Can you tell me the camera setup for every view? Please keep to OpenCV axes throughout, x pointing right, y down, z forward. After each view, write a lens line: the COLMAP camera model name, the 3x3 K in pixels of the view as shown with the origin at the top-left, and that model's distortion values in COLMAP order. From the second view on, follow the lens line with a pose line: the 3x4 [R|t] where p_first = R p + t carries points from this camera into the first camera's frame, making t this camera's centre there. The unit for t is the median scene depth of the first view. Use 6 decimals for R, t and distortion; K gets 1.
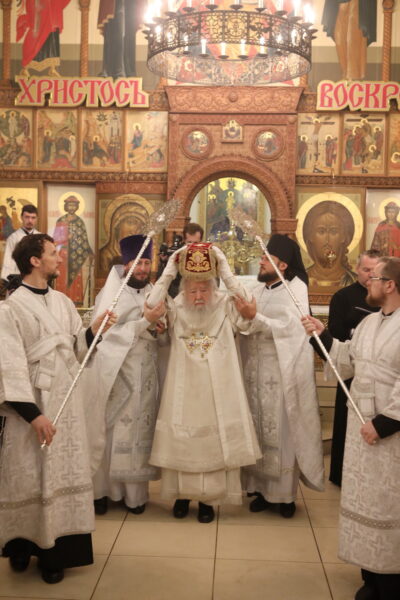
lens RADIAL K [[792.1, 0, 198.4], [0, 792.1, 303.9], [0, 0, 1]] dist [0.015191, 0.000000]
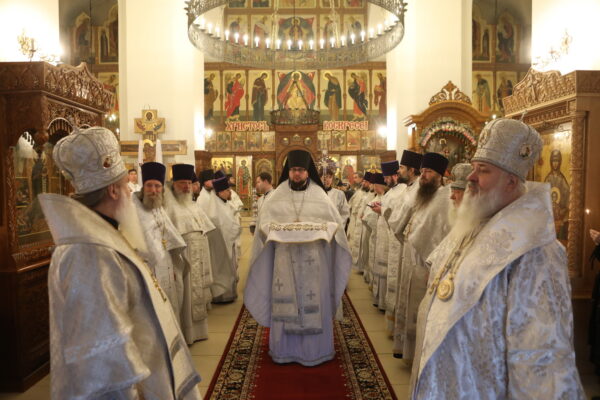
lens RADIAL K [[413.2, 0, 301.8], [0, 413.2, 198.4], [0, 0, 1]] dist [-0.084552, 0.058342]
pose [[0.997645, -0.033210, 0.060014, -0.040555], [0.032709, 0.999422, 0.009308, 0.004647], [-0.060288, -0.007323, 0.998154, -0.602401]]
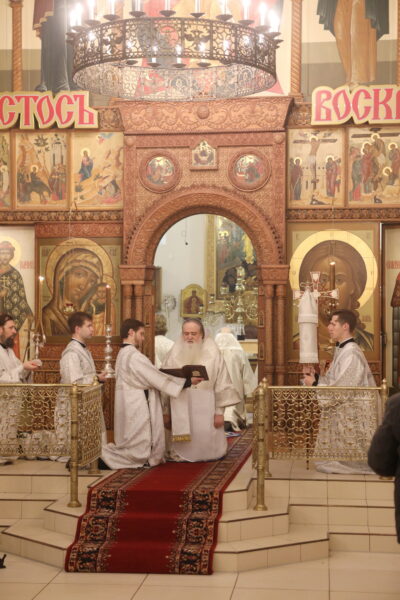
lens RADIAL K [[1148.4, 0, 199.9], [0, 1148.4, 300.7], [0, 0, 1]] dist [0.208435, 0.000000]
pose [[0.997480, -0.020916, -0.067797, 0.111525], [0.016235, 0.997494, -0.068867, 0.003770], [0.069068, 0.067593, 0.995319, -0.122573]]
